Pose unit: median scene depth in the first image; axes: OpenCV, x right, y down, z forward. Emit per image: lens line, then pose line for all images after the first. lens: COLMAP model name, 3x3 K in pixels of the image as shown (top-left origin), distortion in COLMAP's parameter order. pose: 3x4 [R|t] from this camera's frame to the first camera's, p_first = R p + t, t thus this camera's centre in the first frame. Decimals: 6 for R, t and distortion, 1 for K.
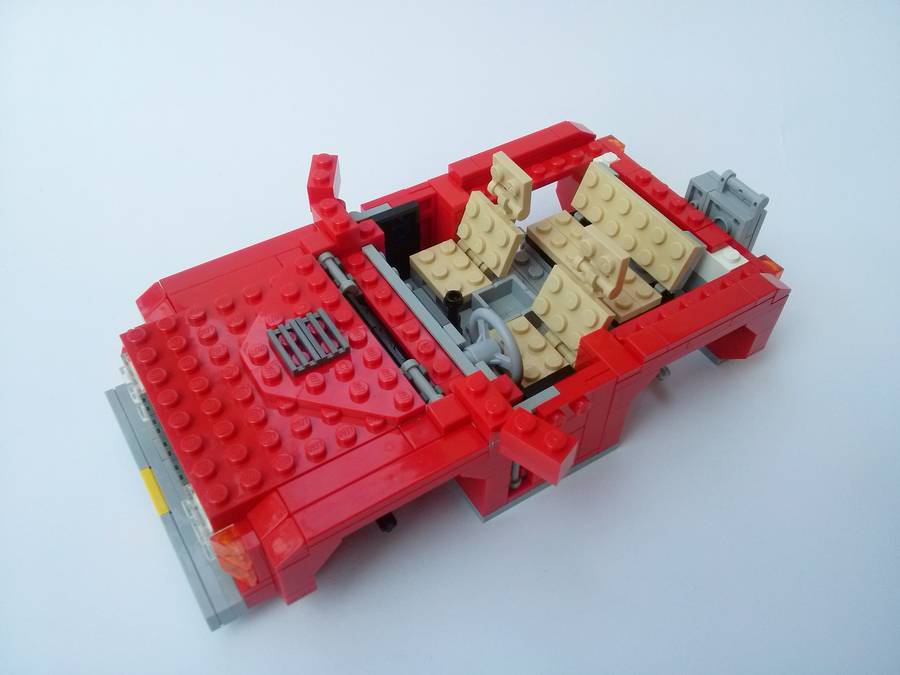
lens RADIAL K [[798.1, 0, 450.6], [0, 798.1, 346.7], [0, 0, 1]] dist [0.005045, 0.002278]
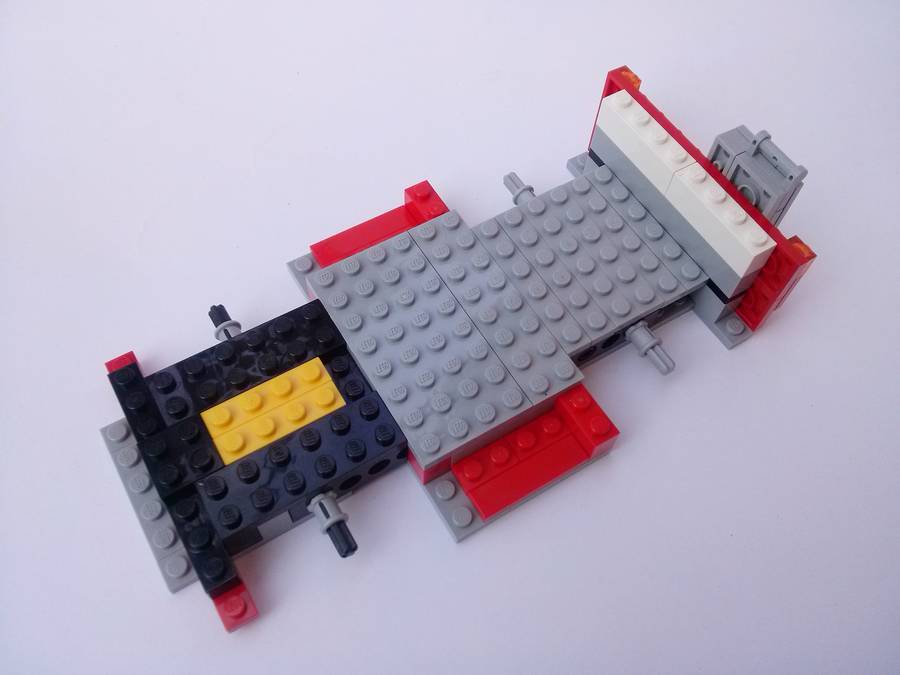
lens RADIAL K [[801.7, 0, 452.8], [0, 801.7, 336.4], [0, 0, 1]] dist [0.002734, -0.007076]
pose [[0.999603, 0.024501, 0.013935, 0.016165], [-0.026587, 0.983781, 0.177392, -0.149827], [-0.009363, -0.177692, 0.984042, 0.136873]]
